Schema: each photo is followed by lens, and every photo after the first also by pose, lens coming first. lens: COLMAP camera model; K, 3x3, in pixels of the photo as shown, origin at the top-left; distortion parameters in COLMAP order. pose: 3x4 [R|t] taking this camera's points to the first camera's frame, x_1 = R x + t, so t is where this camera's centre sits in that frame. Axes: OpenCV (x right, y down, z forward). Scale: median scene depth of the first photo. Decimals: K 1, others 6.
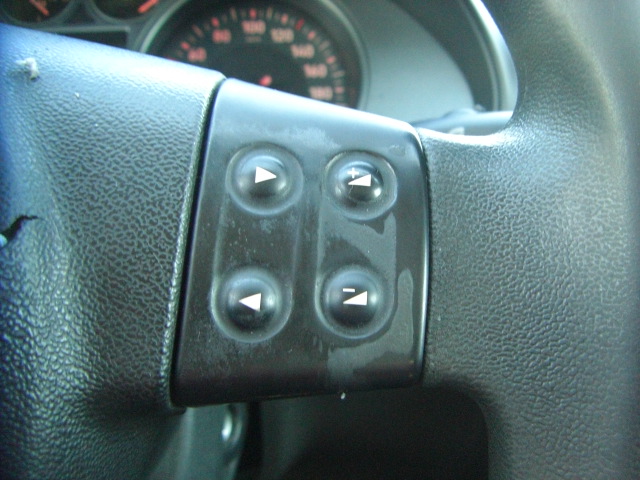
lens RADIAL K [[751.4, 0, 359.2], [0, 751.4, 238.1], [0, 0, 1]] dist [-0.145723, 0.018485]
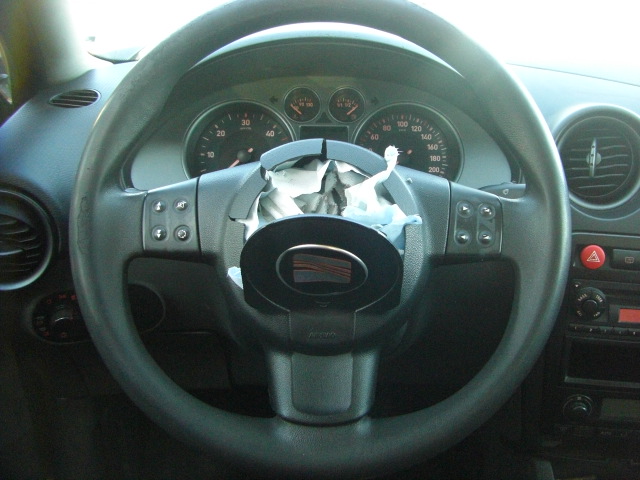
lens RADIAL K [[751.4, 0, 359.2], [0, 751.4, 238.1], [0, 0, 1]] dist [-0.145723, 0.018485]
pose [[0.999093, 0.030788, -0.029422, -0.580556], [-0.030901, 0.999517, -0.003392, 0.115738], [0.029303, 0.004299, 0.999561, -3.193138]]
